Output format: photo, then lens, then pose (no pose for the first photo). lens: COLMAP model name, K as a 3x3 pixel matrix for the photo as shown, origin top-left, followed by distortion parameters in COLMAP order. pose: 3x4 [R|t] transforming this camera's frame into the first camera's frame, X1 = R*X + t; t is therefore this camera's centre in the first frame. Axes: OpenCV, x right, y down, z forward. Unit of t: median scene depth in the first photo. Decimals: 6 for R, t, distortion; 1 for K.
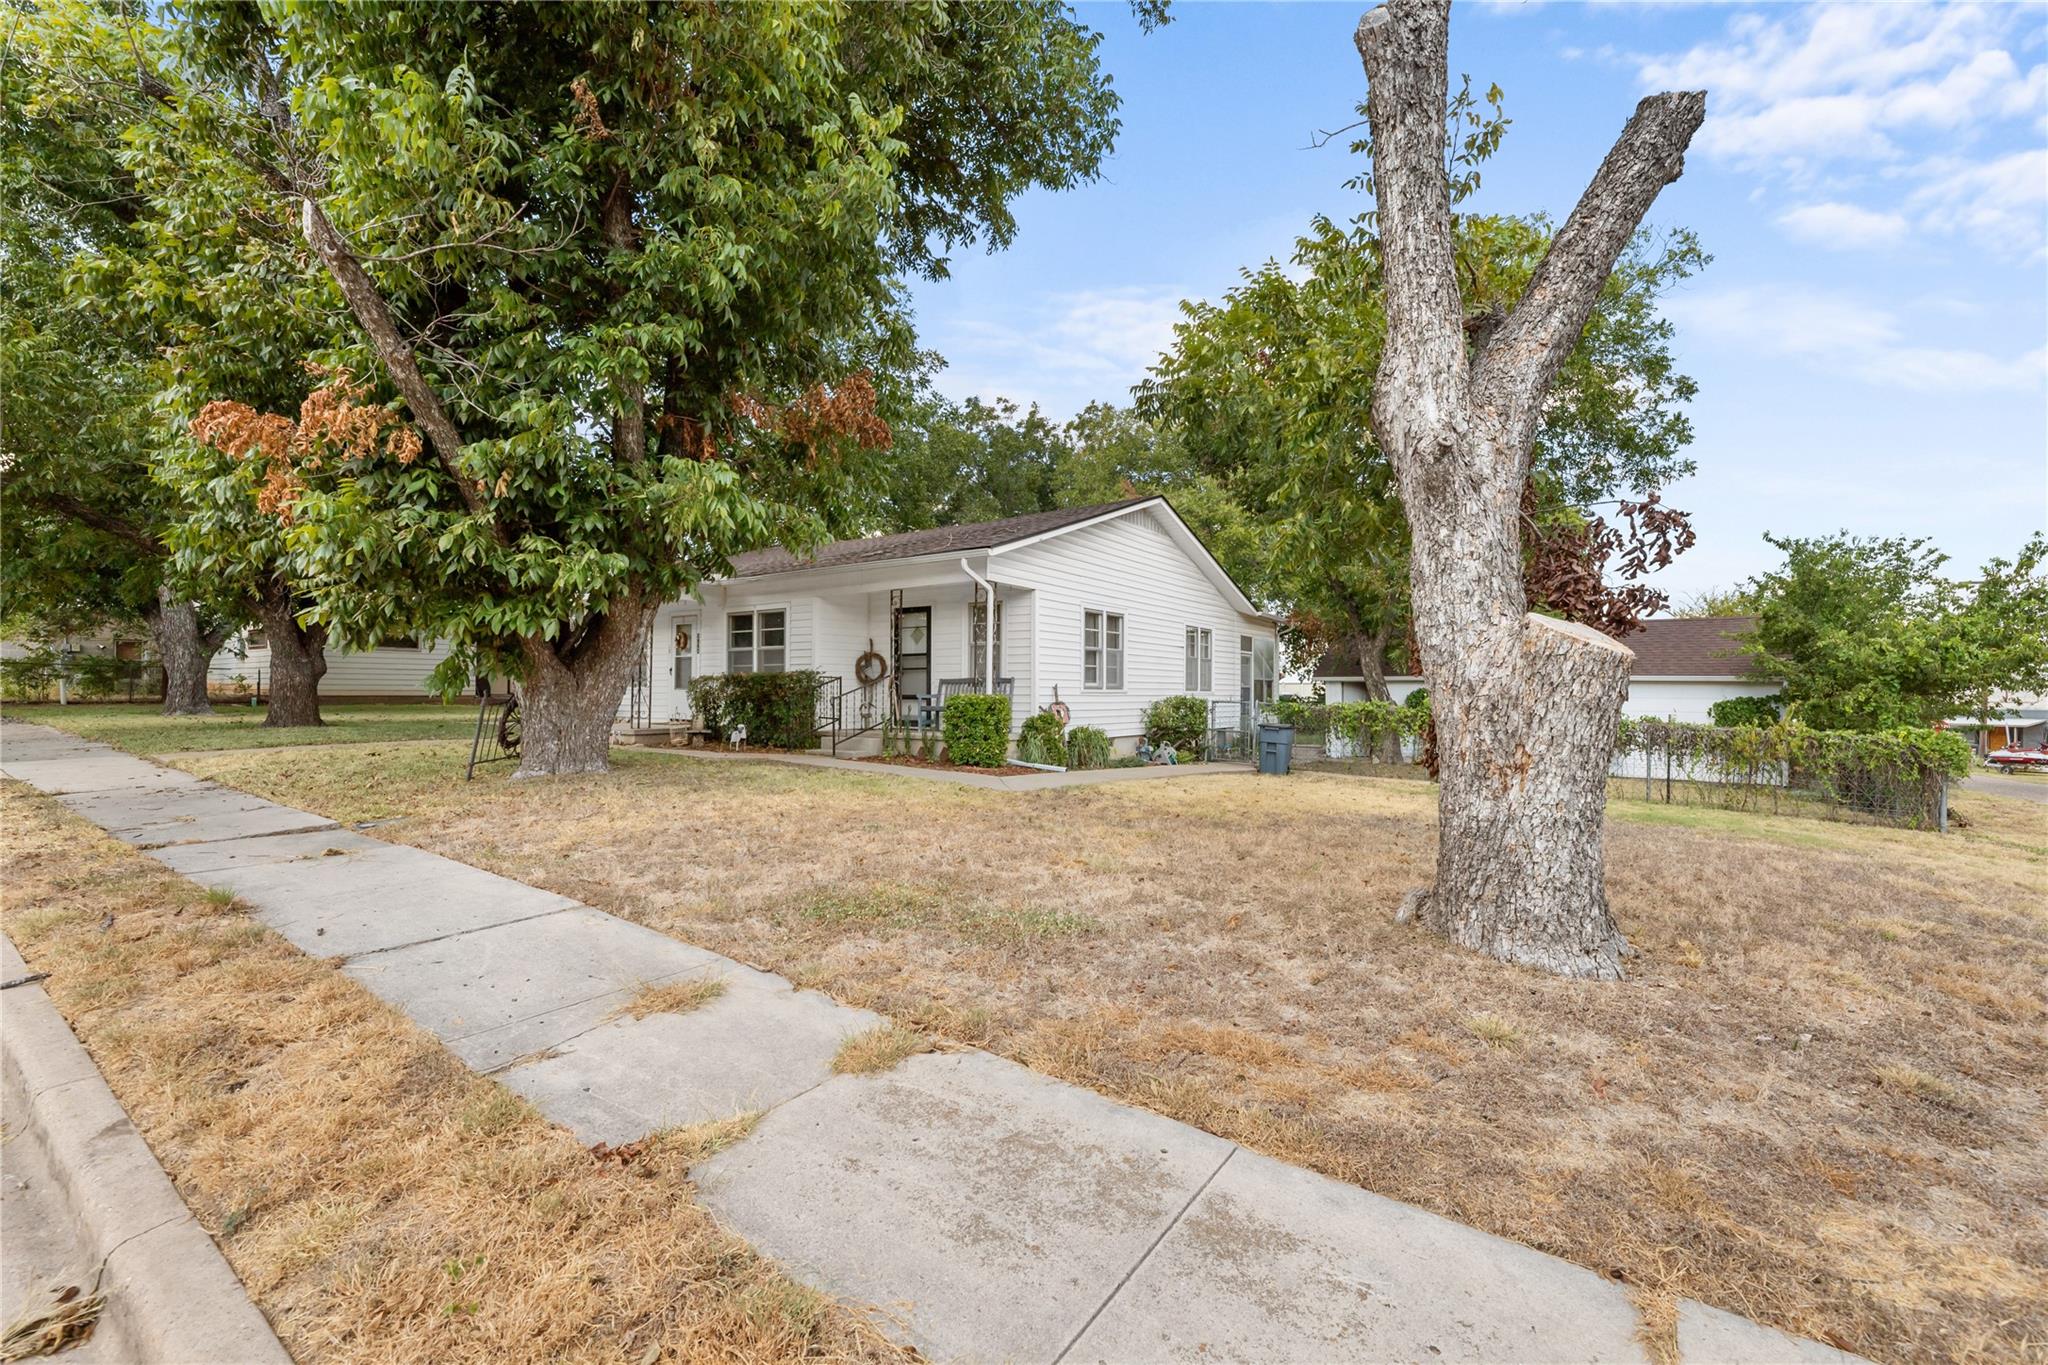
lens RADIAL K [[849.4, 0, 1024.4], [0, 849.4, 684.0], [0, 0, 1]] dist [0.000519, 0.000003]
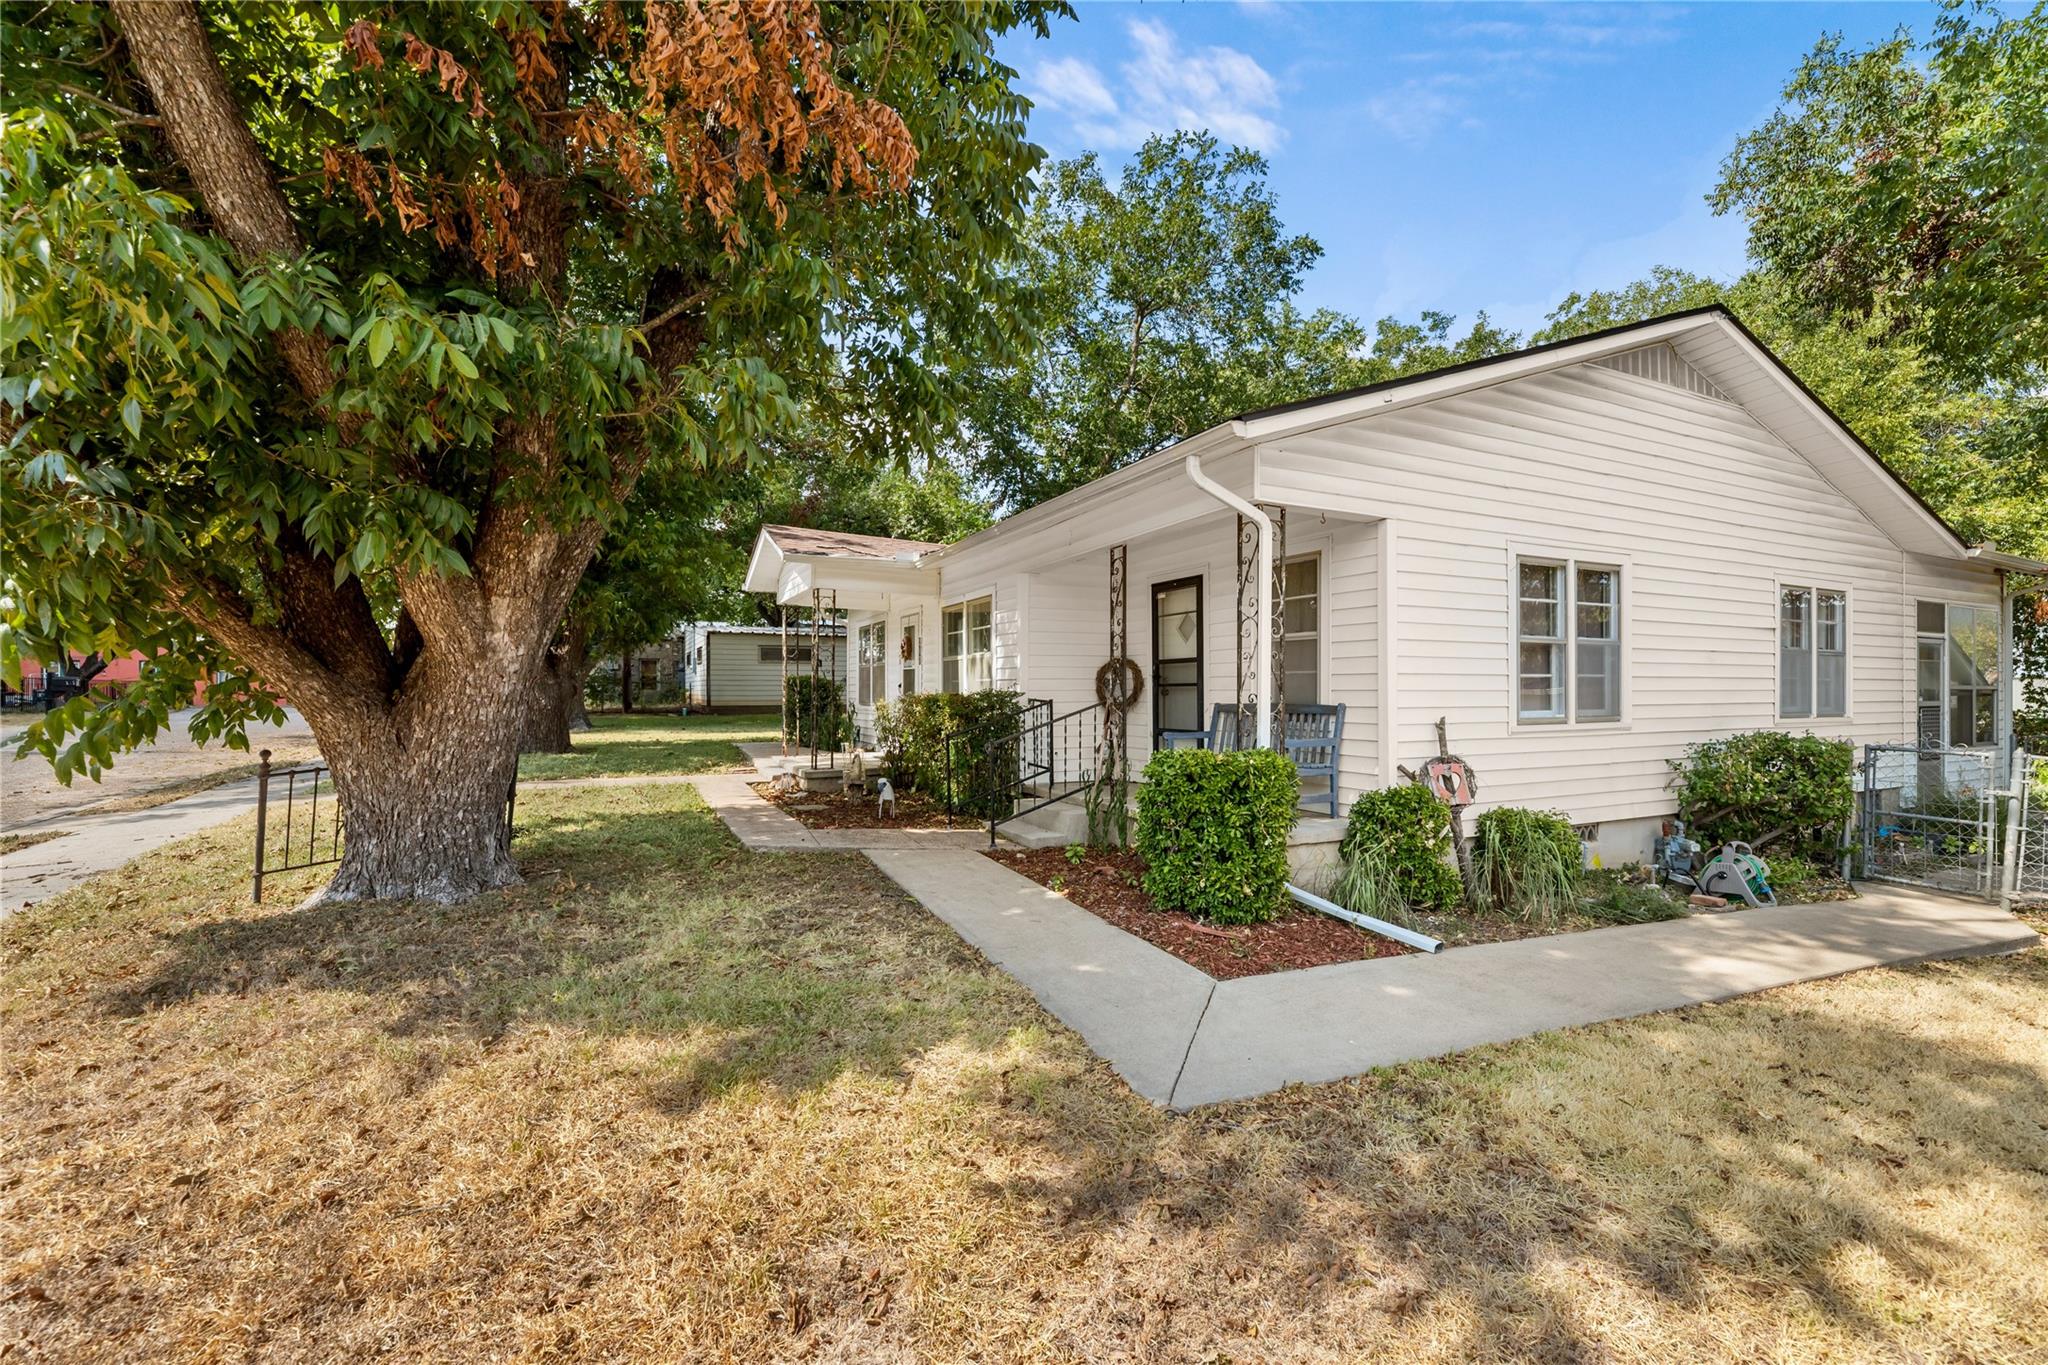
lens RADIAL K [[826.3, 0, 1020.1], [0, 826.3, 685.1], [0, 0, 1]] dist [-0.003803, -0.000105]
pose [[0.865896, -0.007311, -0.500170, 0.057686], [0.009531, 0.999953, 0.001884, -0.019145], [0.500133, -0.006399, 0.865925, 0.442078]]
